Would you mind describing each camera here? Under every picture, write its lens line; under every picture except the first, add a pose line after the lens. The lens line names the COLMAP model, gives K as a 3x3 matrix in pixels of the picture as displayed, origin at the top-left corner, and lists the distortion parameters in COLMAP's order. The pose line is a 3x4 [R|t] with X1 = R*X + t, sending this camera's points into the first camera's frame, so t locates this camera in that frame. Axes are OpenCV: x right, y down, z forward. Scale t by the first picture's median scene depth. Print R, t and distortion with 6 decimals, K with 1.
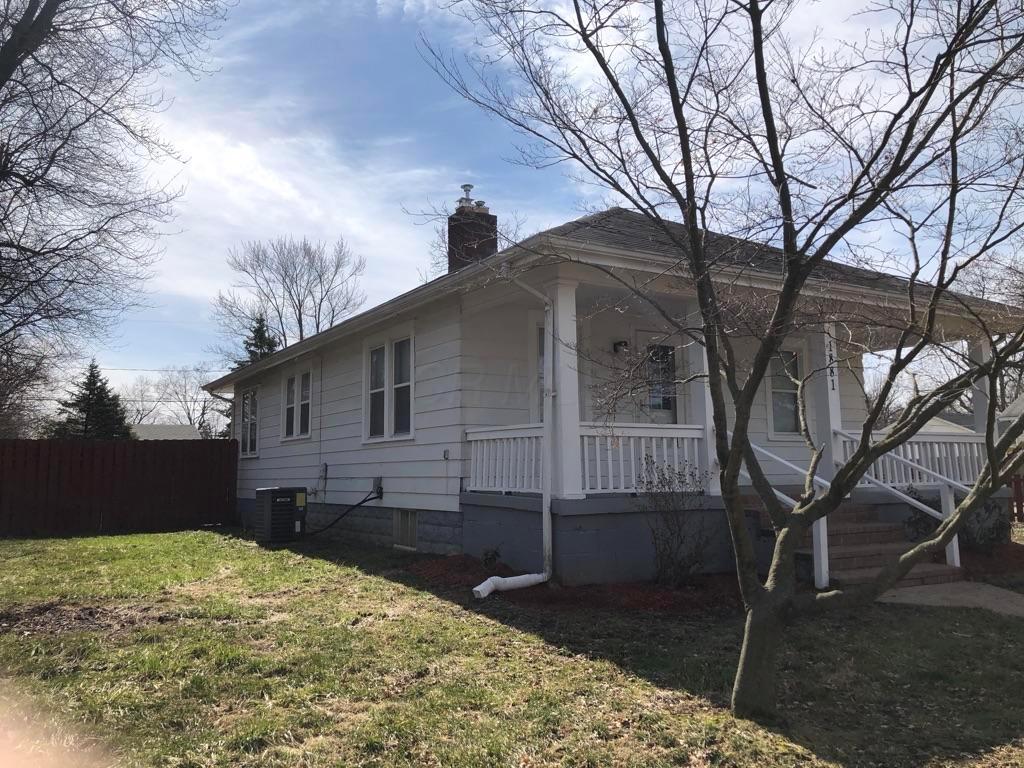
lens RADIAL K [[833.1, 0, 537.1], [0, 833.1, 351.4], [0, 0, 1]] dist [0.018203, 0.000393]
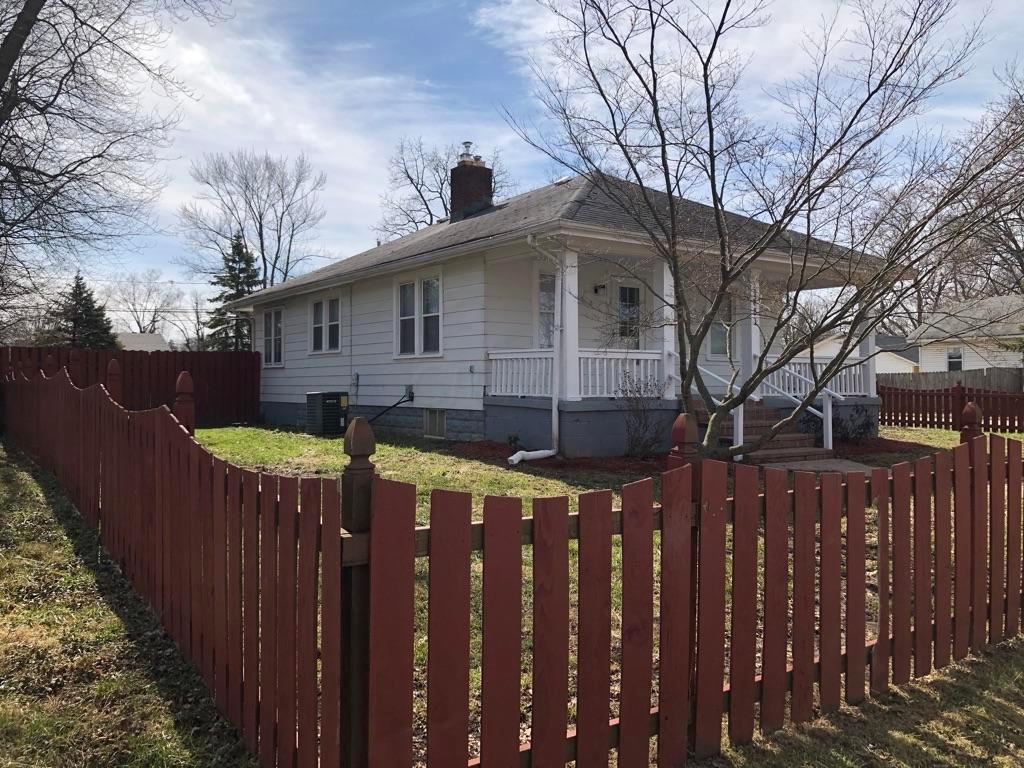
lens RADIAL K [[829.6, 0, 510.8], [0, 829.6, 412.6], [0, 0, 1]] dist [0.027873, 0.003088]
pose [[0.999367, 0.012109, 0.033453, -0.079364], [-0.017830, 0.984152, 0.176427, -0.039718], [-0.030787, -0.176911, 0.983745, -0.298252]]
